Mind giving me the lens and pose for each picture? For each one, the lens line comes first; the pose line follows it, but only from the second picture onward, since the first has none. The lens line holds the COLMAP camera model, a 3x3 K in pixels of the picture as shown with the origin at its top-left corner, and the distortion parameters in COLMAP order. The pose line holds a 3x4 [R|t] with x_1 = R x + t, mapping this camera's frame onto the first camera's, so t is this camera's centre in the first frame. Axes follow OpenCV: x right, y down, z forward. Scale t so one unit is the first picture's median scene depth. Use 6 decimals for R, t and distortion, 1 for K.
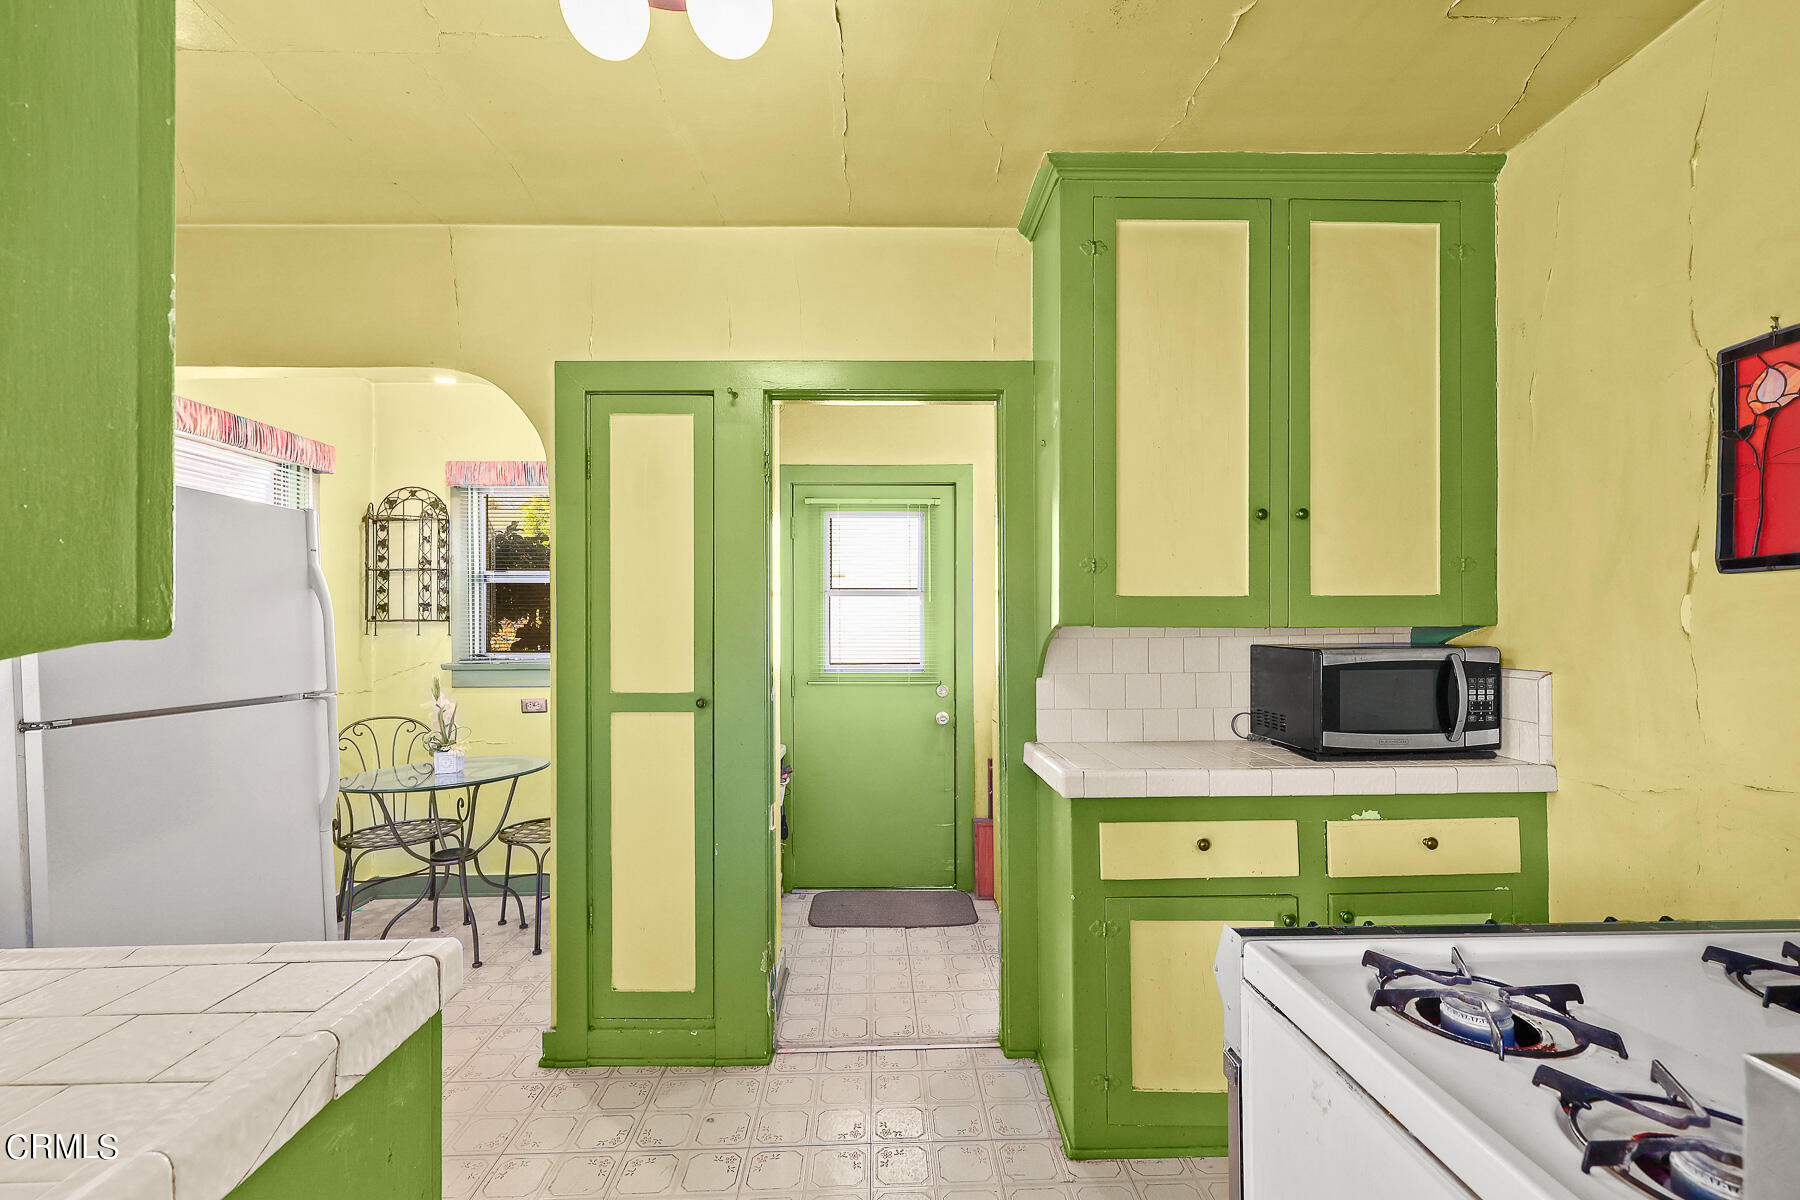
lens RADIAL K [[729.9, 0, 902.9], [0, 729.9, 628.0], [0, 0, 1]] dist [-0.001676, -0.000270]
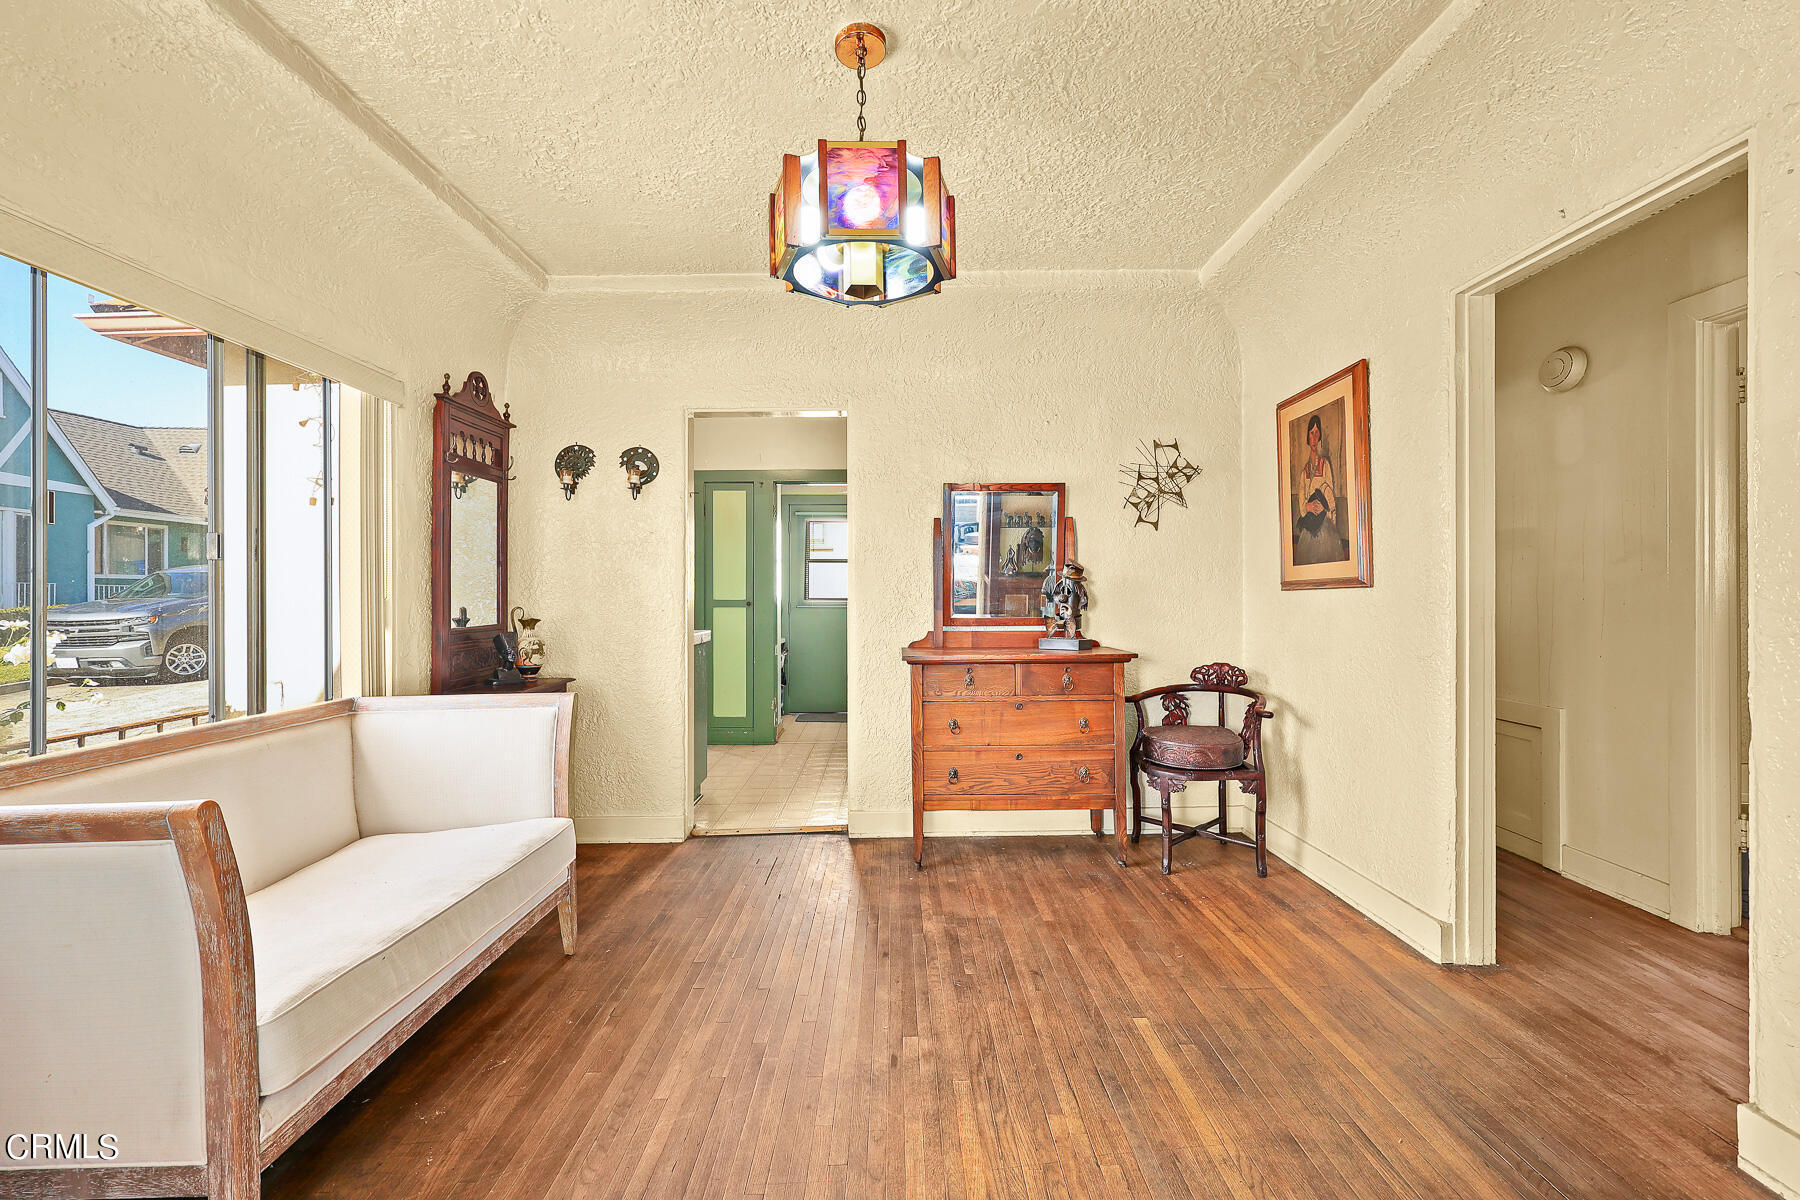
lens RADIAL K [[730.1, 0, 903.1], [0, 730.1, 602.2], [0, 0, 1]] dist [-0.000633, -0.000163]
pose [[0.999954, 0.003127, -0.009036, 0.330451], [-0.003059, 0.999967, 0.007565, 0.086772], [0.009060, -0.007537, 0.999931, -1.787202]]
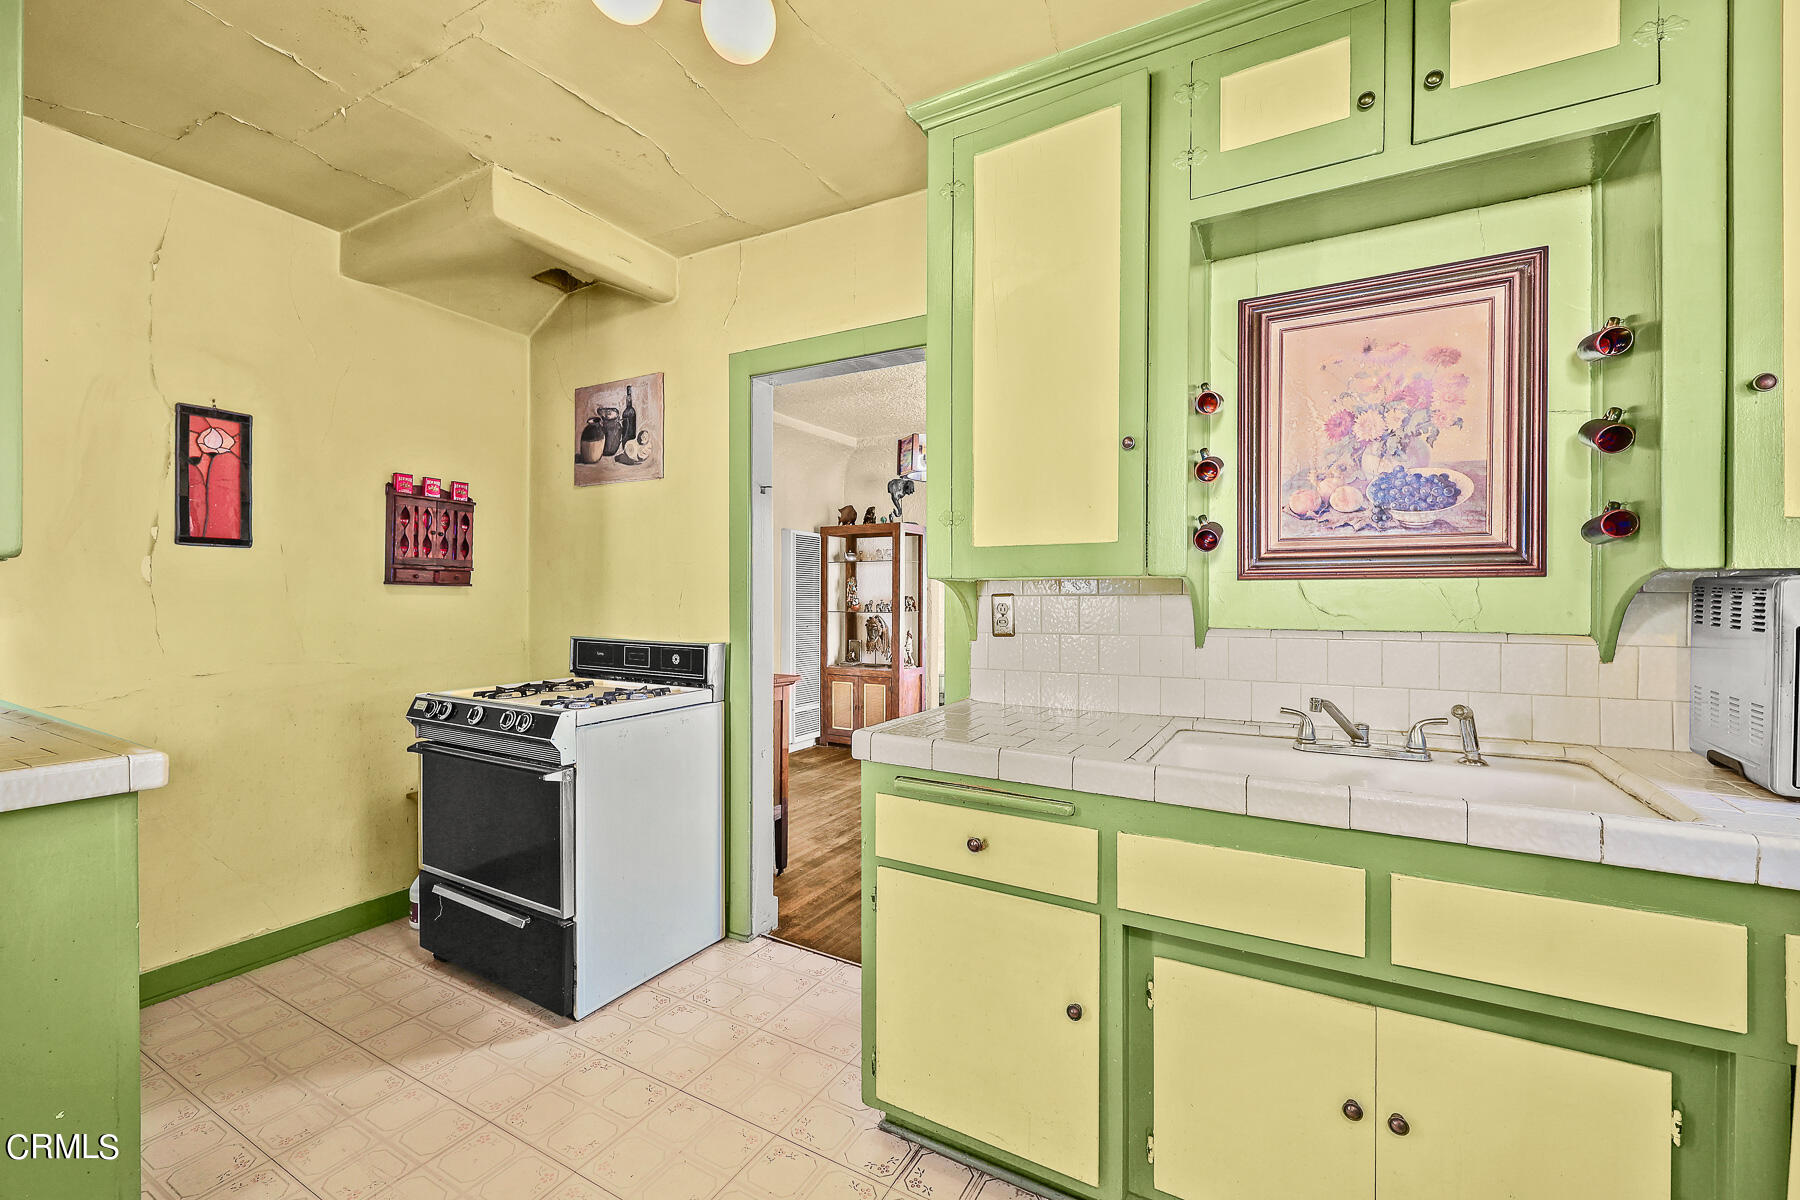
lens RADIAL K [[730.1, 0, 903.1], [0, 730.1, 602.2], [0, 0, 1]] dist [-0.000633, -0.000163]
pose [[-0.856647, 0.000212, 0.515903, -0.825838], [-0.000068, 1.000000, -0.000523, 0.040399], [-0.515903, -0.000483, -0.856647, 1.237433]]
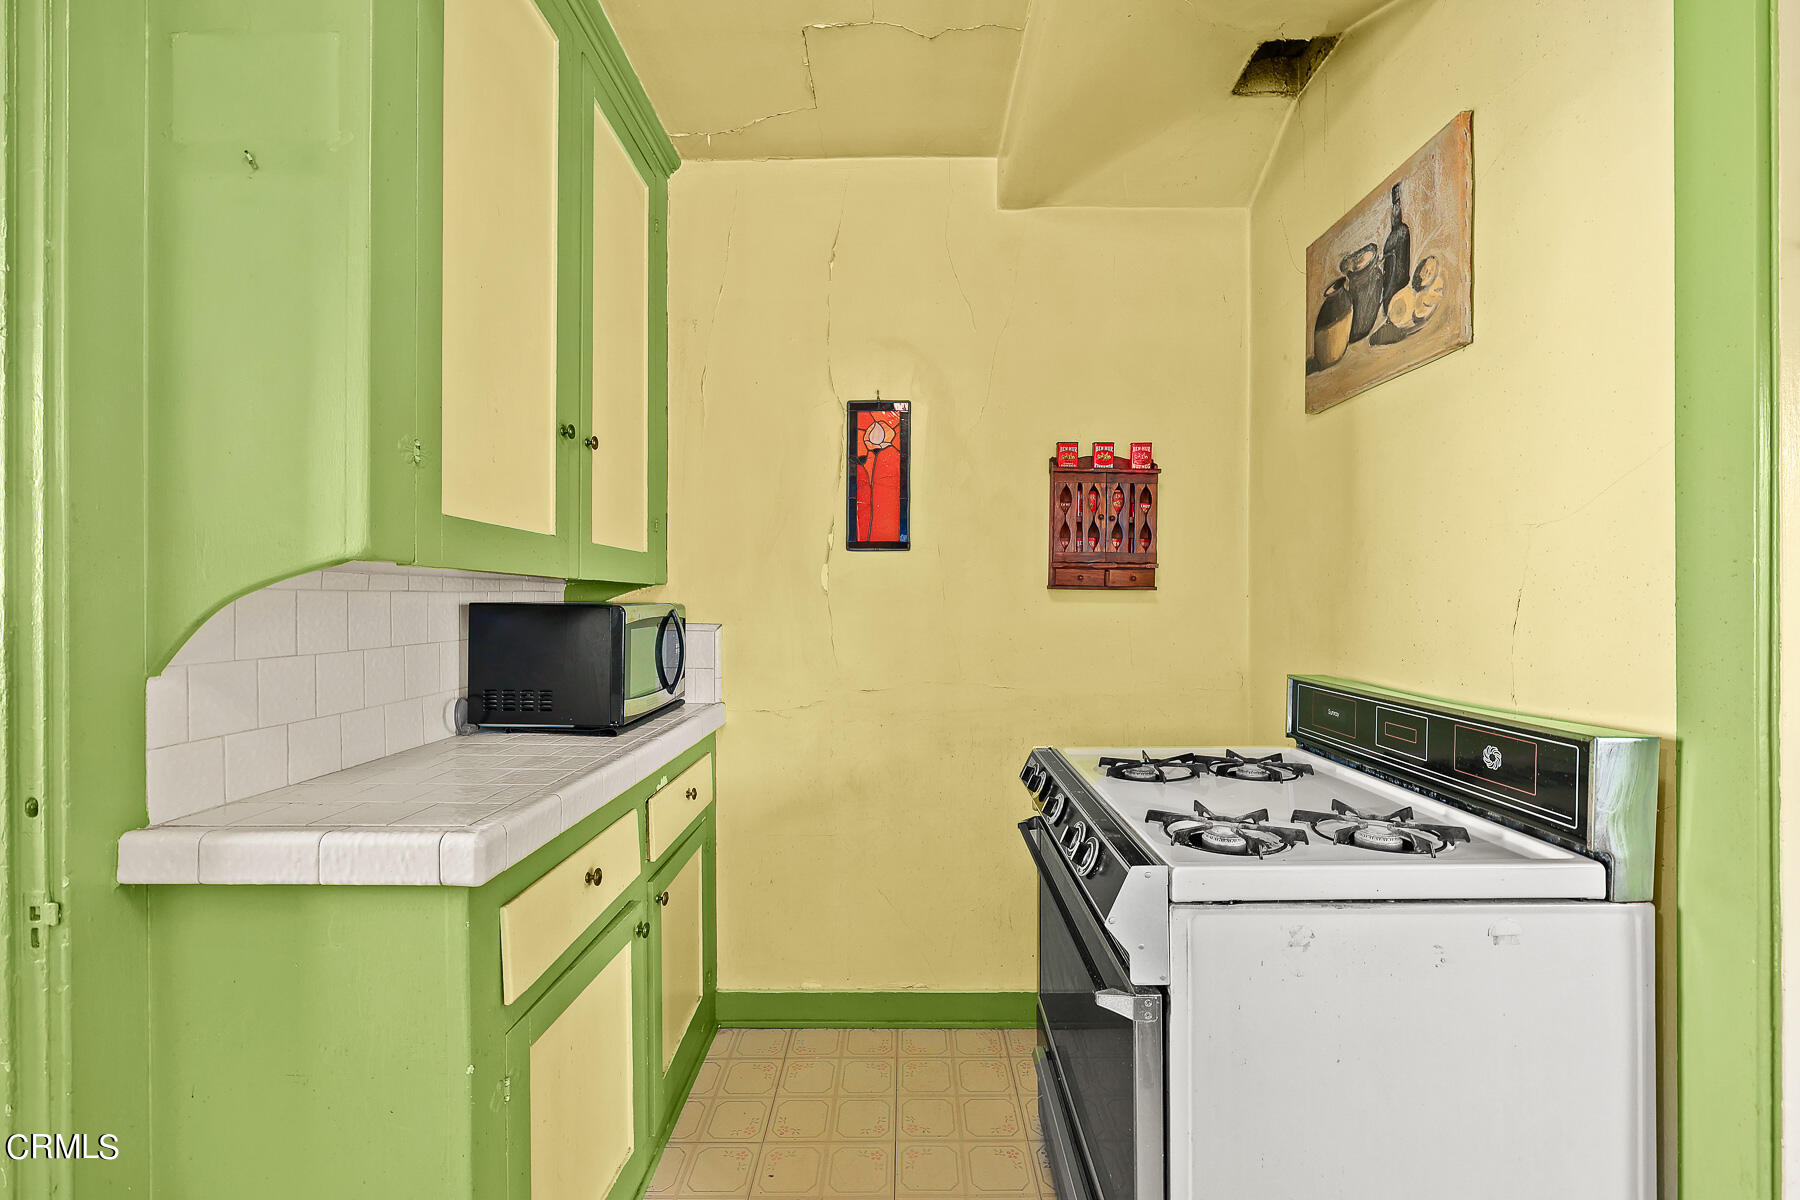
lens RADIAL K [[730.1, 0, 903.1], [0, 730.1, 602.2], [0, 0, 1]] dist [-0.000633, -0.000163]
pose [[0.040020, 0.007354, 0.999172, -0.287334], [-0.003673, 0.999967, -0.007212, 0.032178], [-0.999192, -0.003382, 0.040045, 0.664900]]
